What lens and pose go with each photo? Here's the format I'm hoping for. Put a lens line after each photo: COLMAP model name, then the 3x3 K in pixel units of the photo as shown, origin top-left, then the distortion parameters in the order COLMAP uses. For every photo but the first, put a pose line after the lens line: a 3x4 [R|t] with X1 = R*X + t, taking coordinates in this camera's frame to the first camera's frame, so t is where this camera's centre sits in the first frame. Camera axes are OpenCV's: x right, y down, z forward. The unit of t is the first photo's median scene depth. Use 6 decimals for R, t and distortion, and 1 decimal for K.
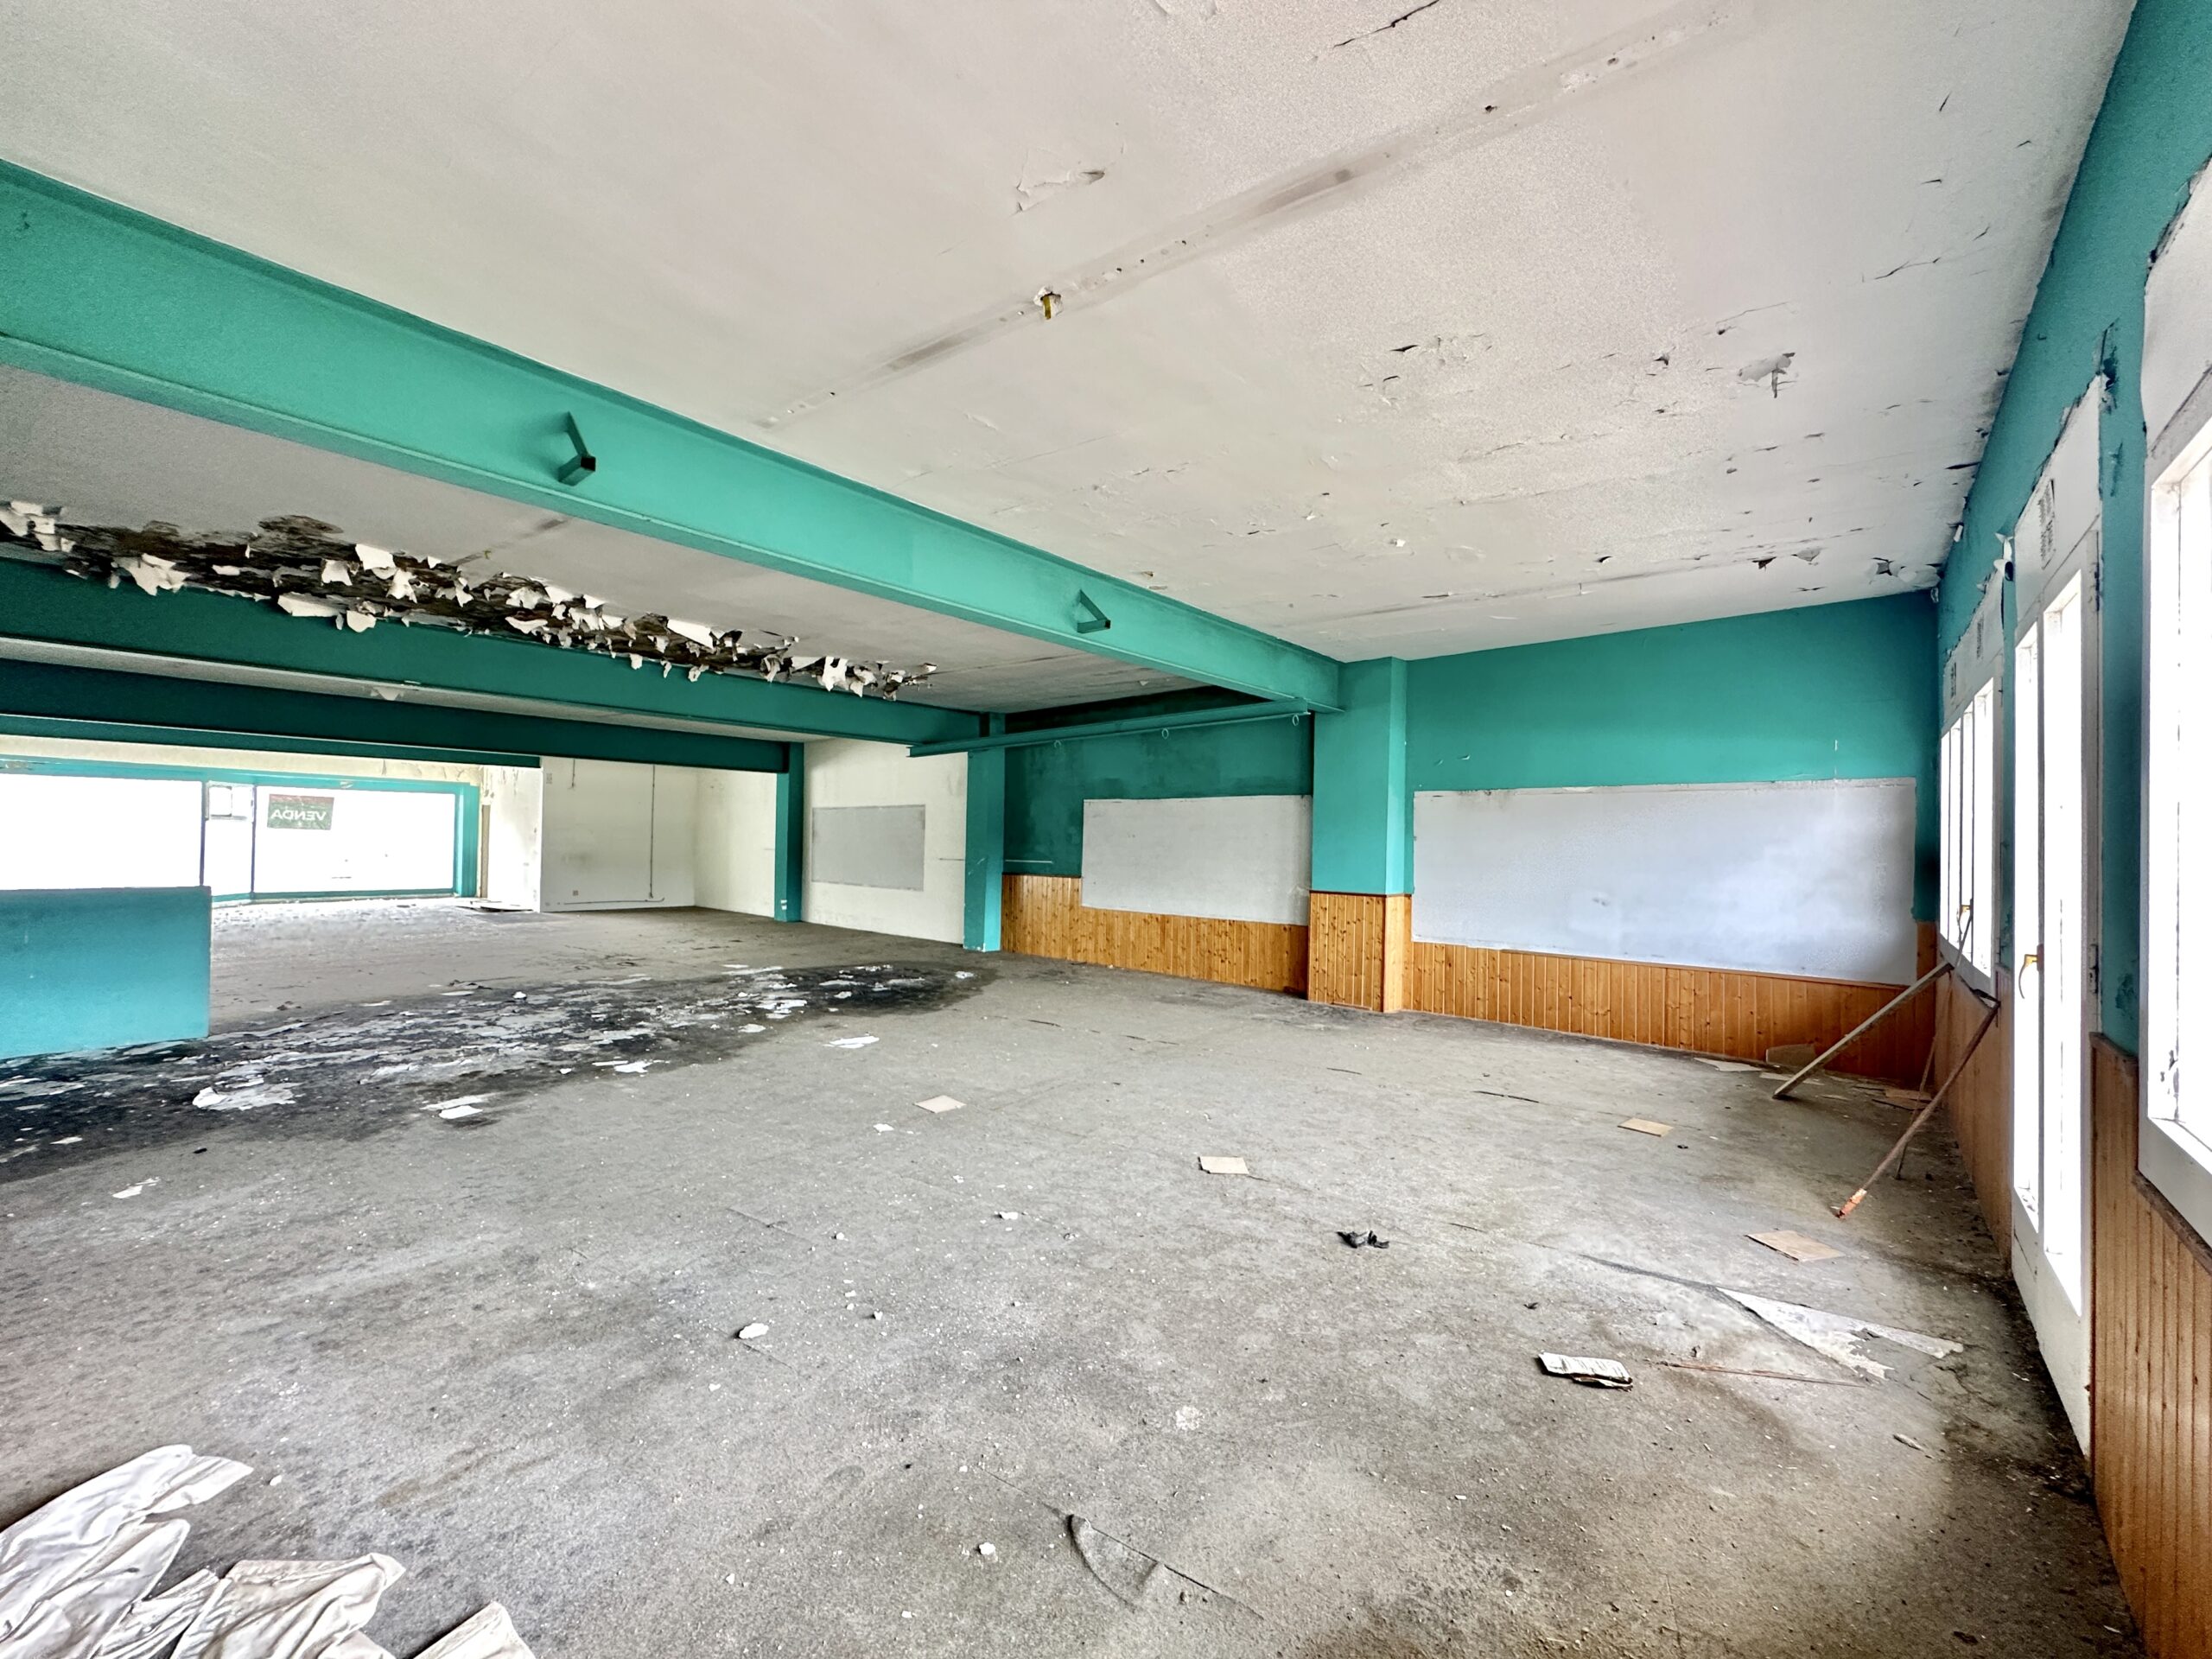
lens RADIAL K [[880.3, 0, 1086.2], [0, 880.3, 839.7], [0, 0, 1]] dist [-0.004575, 0.001516]
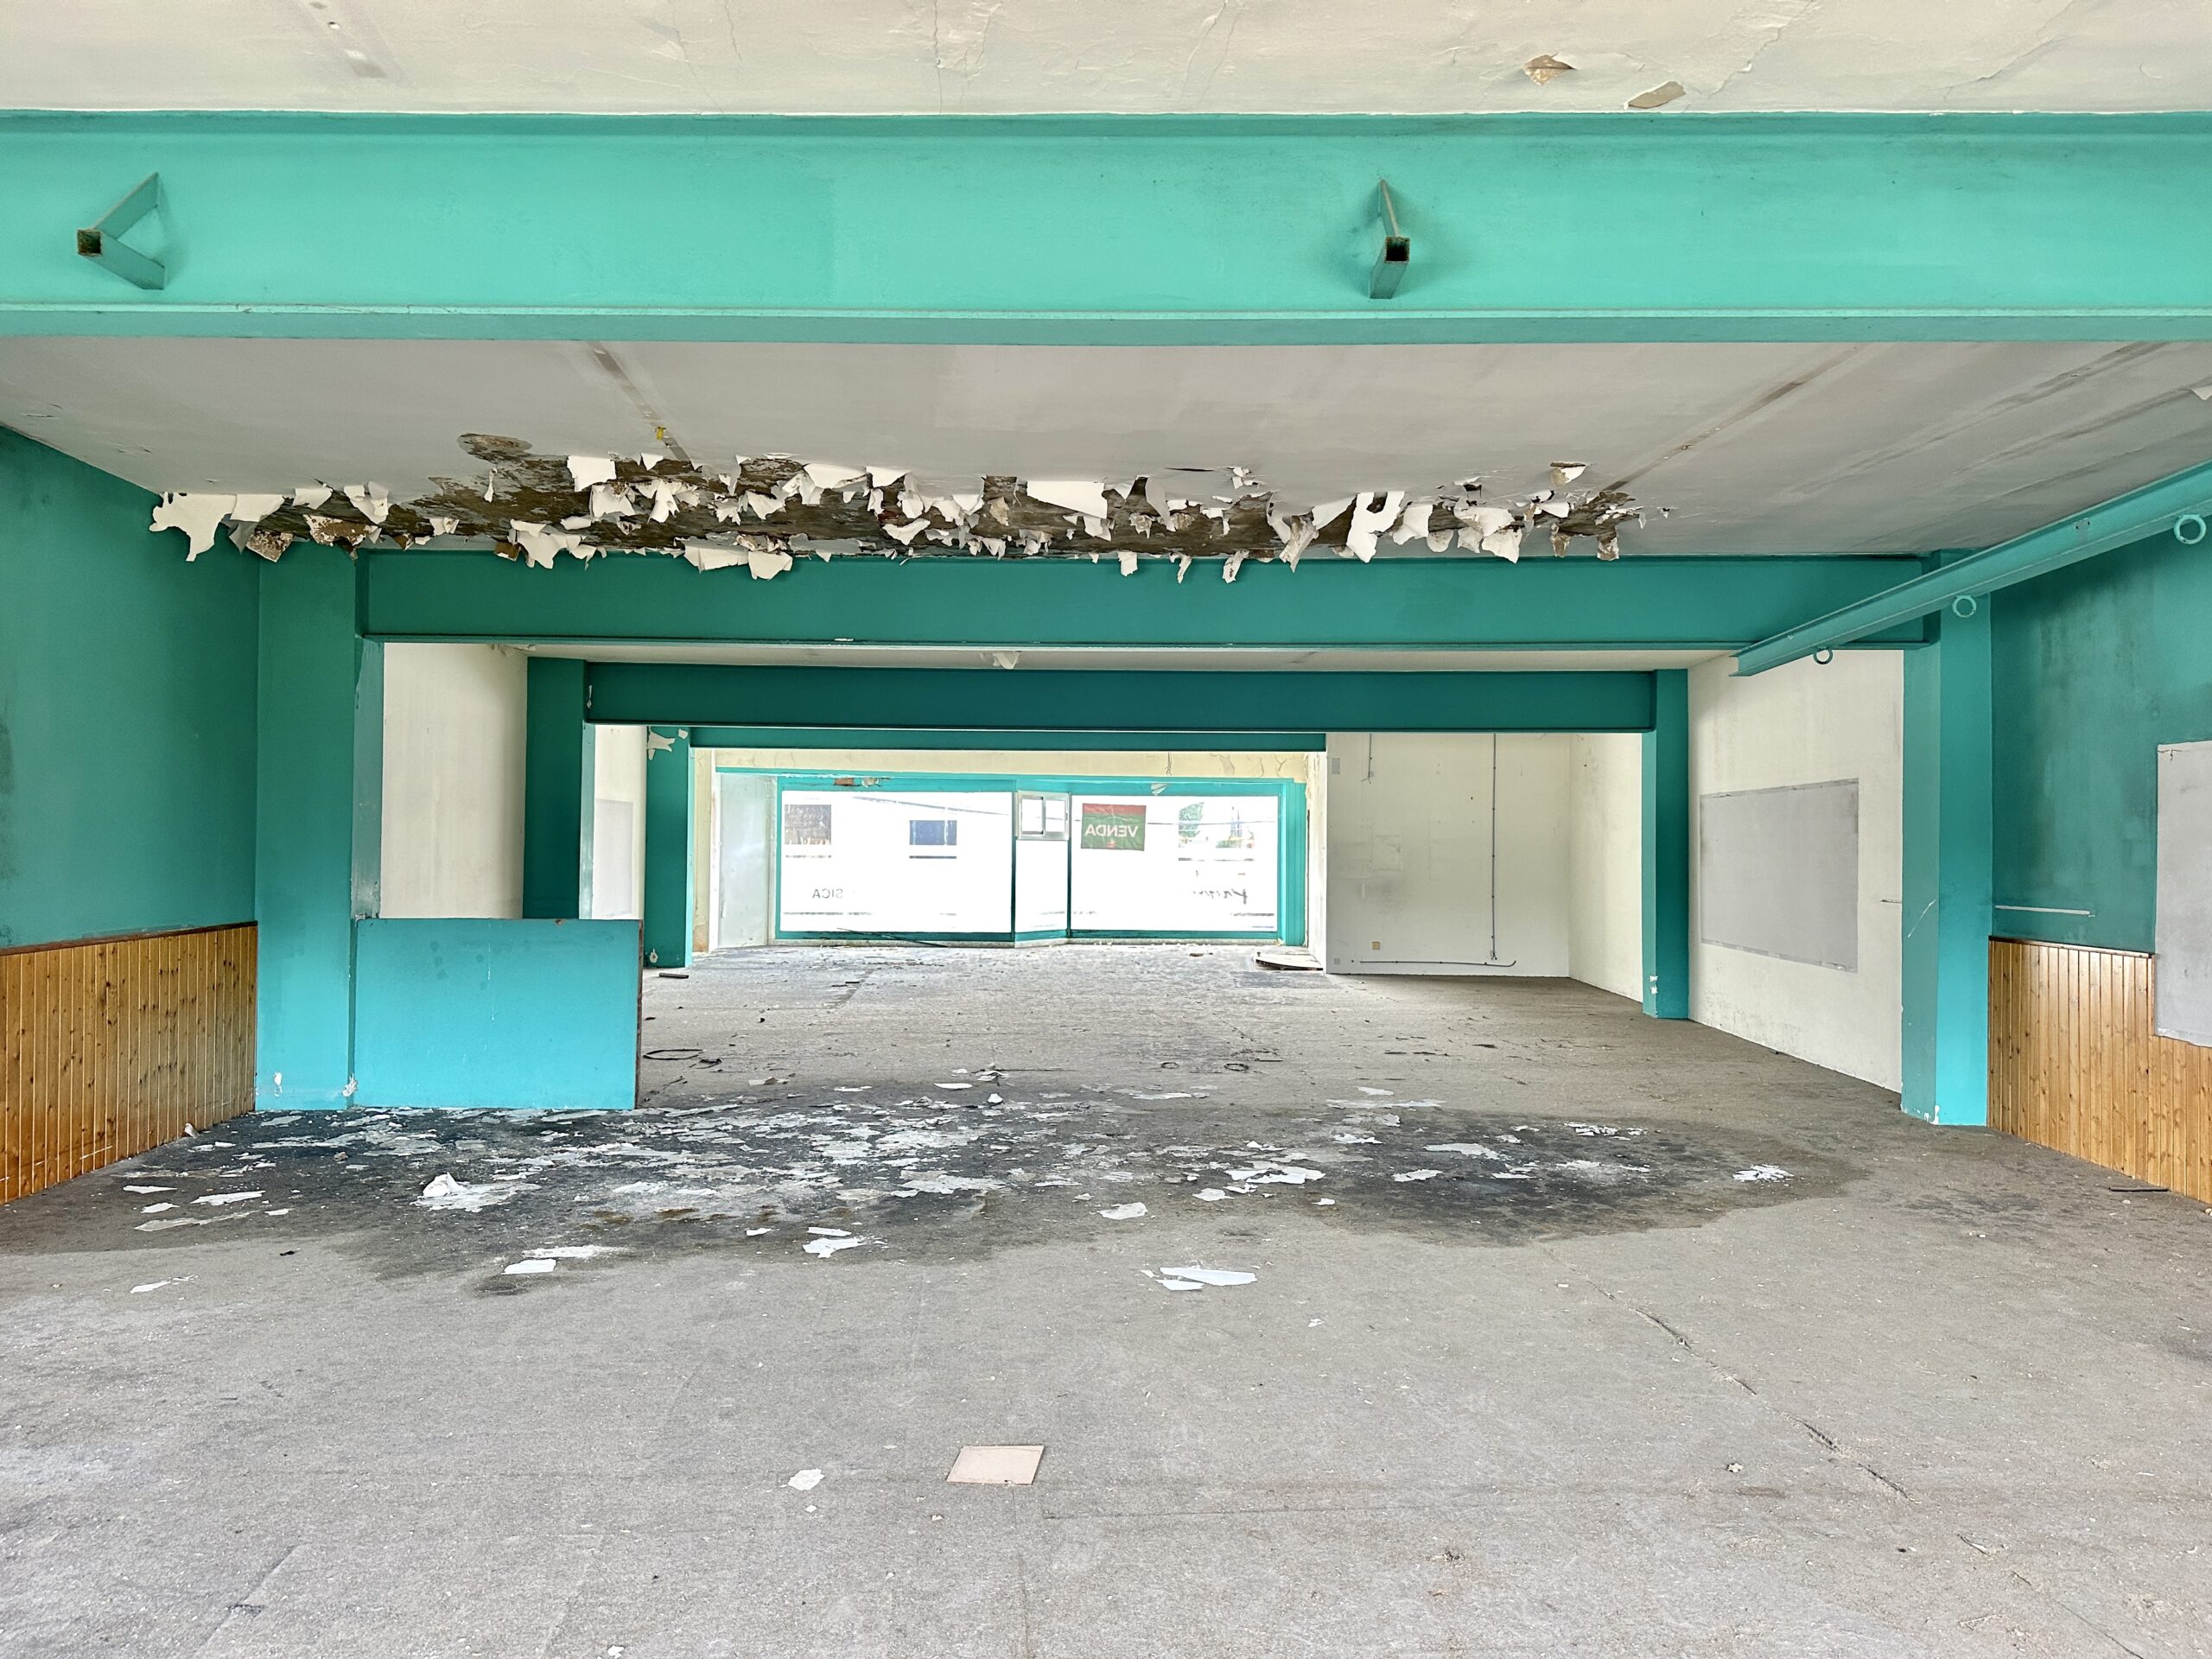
lens RADIAL K [[1528.7, 0, 1116.9], [0, 1528.7, 844.6], [0, 0, 1]] dist [0.029459, -0.029793]
pose [[0.646396, -0.013224, -0.762887, 0.250909], [0.005269, 0.999903, -0.012868, 0.002046], [0.762984, 0.004298, 0.646403, 0.303008]]
